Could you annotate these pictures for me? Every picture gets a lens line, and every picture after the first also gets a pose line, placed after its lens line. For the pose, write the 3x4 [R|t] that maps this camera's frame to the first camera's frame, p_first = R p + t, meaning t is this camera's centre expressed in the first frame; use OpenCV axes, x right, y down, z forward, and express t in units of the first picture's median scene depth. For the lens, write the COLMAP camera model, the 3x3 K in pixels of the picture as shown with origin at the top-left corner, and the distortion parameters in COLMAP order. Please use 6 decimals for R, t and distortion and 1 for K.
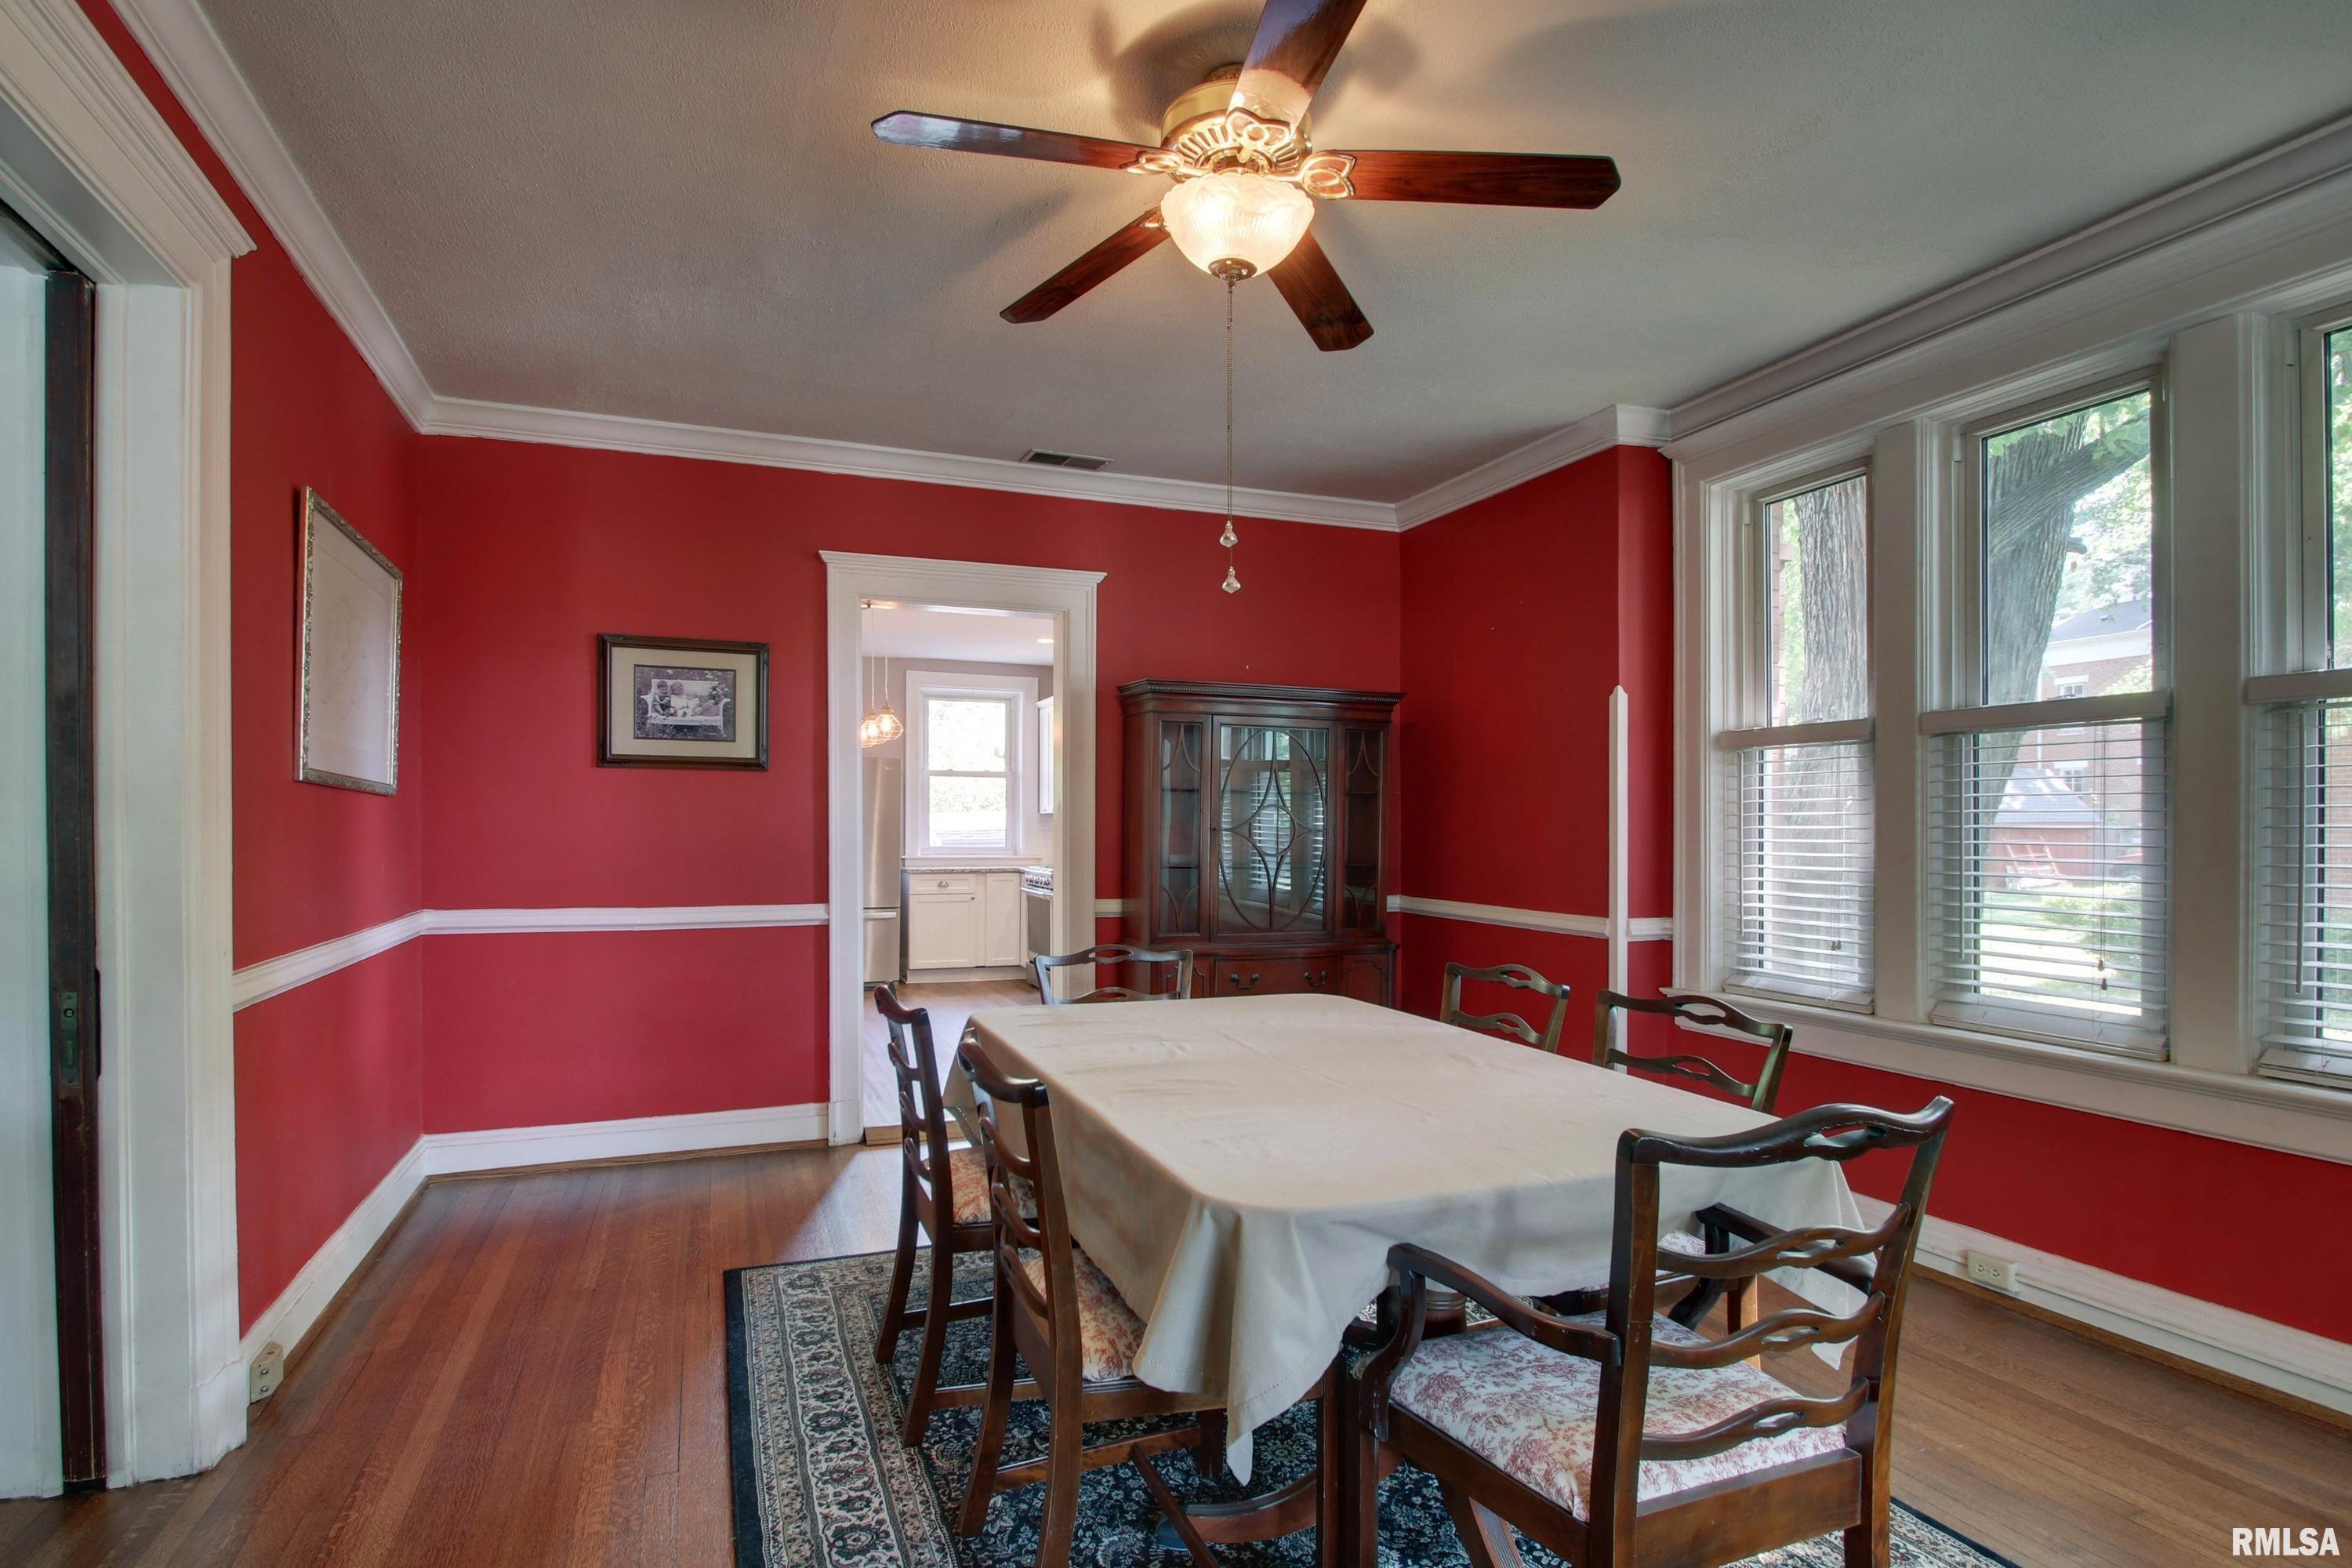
lens RADIAL K [[1140.5, 0, 1130.1], [0, 1140.5, 834.9], [0, 0, 1]] dist [-0.004612, -0.005703]
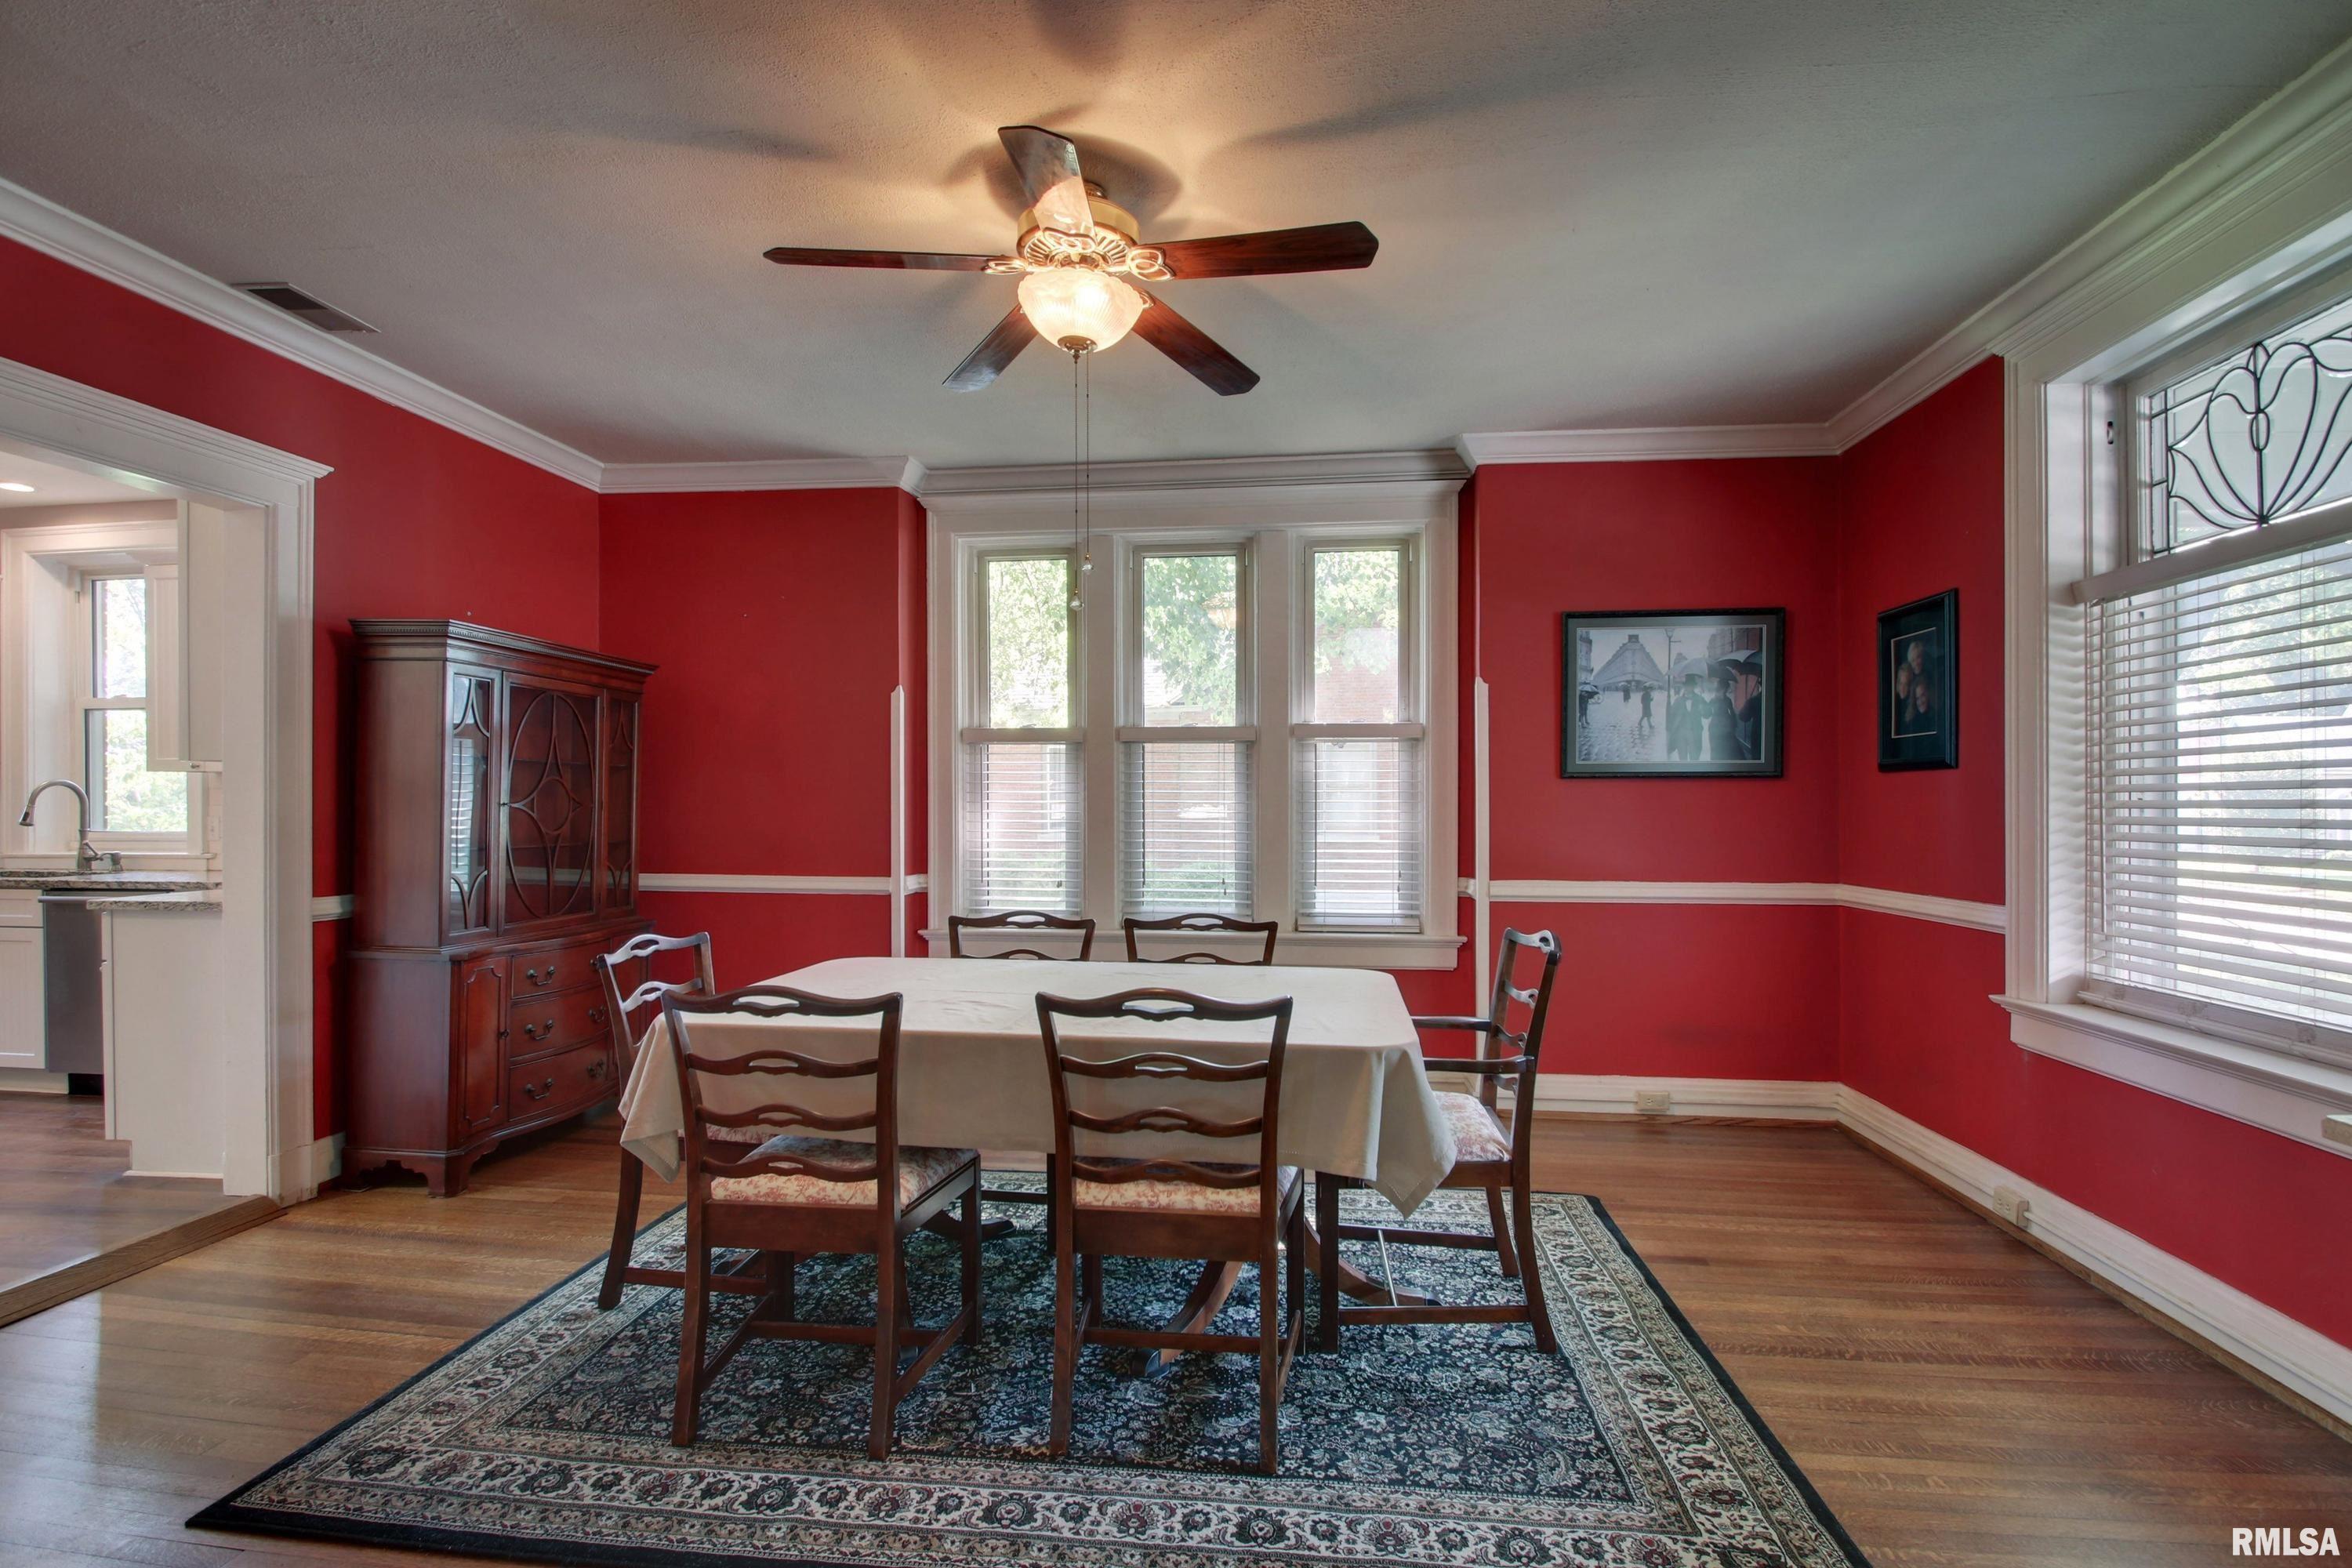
lens RADIAL K [[1140.5, 0, 1126.6], [0, 1140.5, 807.7], [0, 0, 1]] dist [-0.004612, -0.005703]
pose [[0.471328, -0.006023, 0.881937, -0.544655], [0.005296, 0.999978, 0.003999, -0.004357], [-0.881942, 0.002786, 0.471350, 0.217670]]
